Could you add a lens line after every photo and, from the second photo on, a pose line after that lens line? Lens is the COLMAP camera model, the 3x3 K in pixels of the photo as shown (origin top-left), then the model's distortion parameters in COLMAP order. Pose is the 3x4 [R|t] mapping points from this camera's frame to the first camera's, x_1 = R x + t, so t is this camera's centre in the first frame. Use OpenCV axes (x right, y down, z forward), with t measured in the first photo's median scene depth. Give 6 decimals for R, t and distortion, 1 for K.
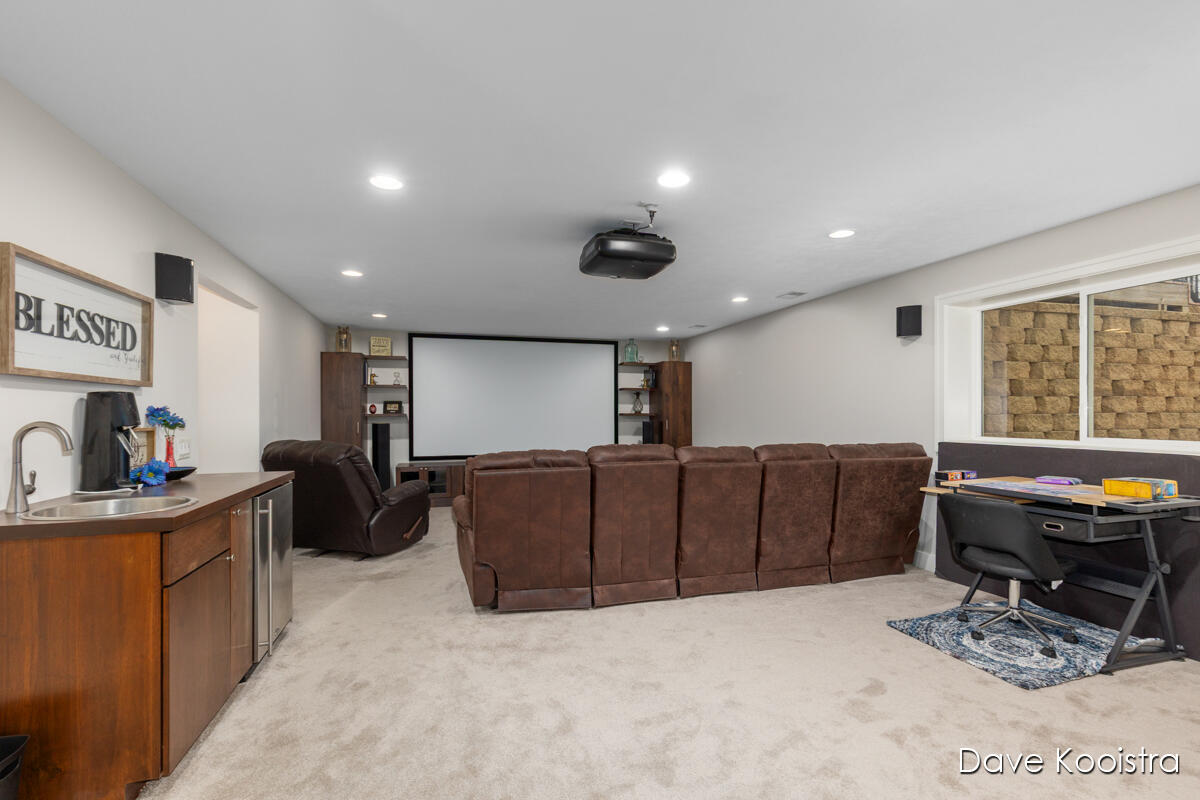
lens RADIAL K [[543.8, 0, 599.4], [0, 543.8, 410.8], [0, 0, 1]] dist [0.000039, 0.000146]
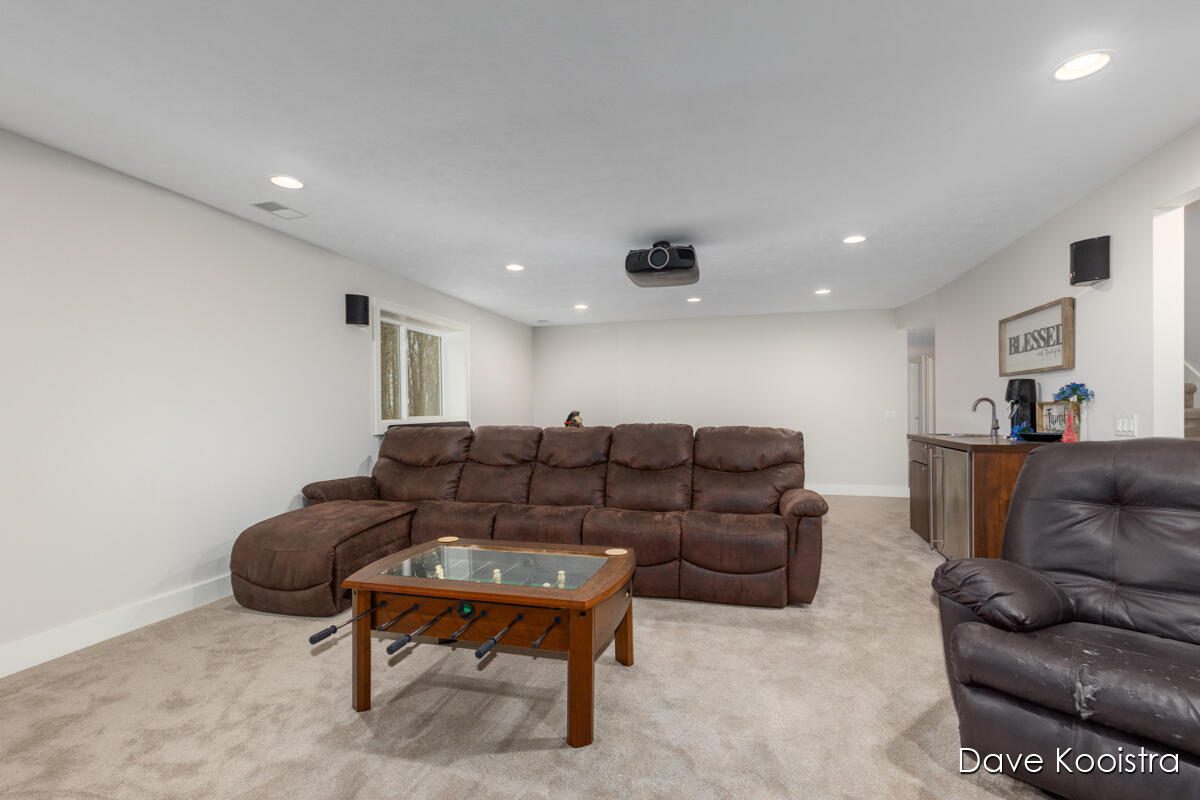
lens RADIAL K [[543.8, 0, 599.4], [0, 543.8, 410.8], [0, 0, 1]] dist [0.000039, 0.000146]
pose [[-0.851558, 0.001925, 0.524256, -0.523809], [0.001891, 0.999998, -0.000600, 0.046485], [-0.524257, 0.000480, -0.851560, 2.390798]]
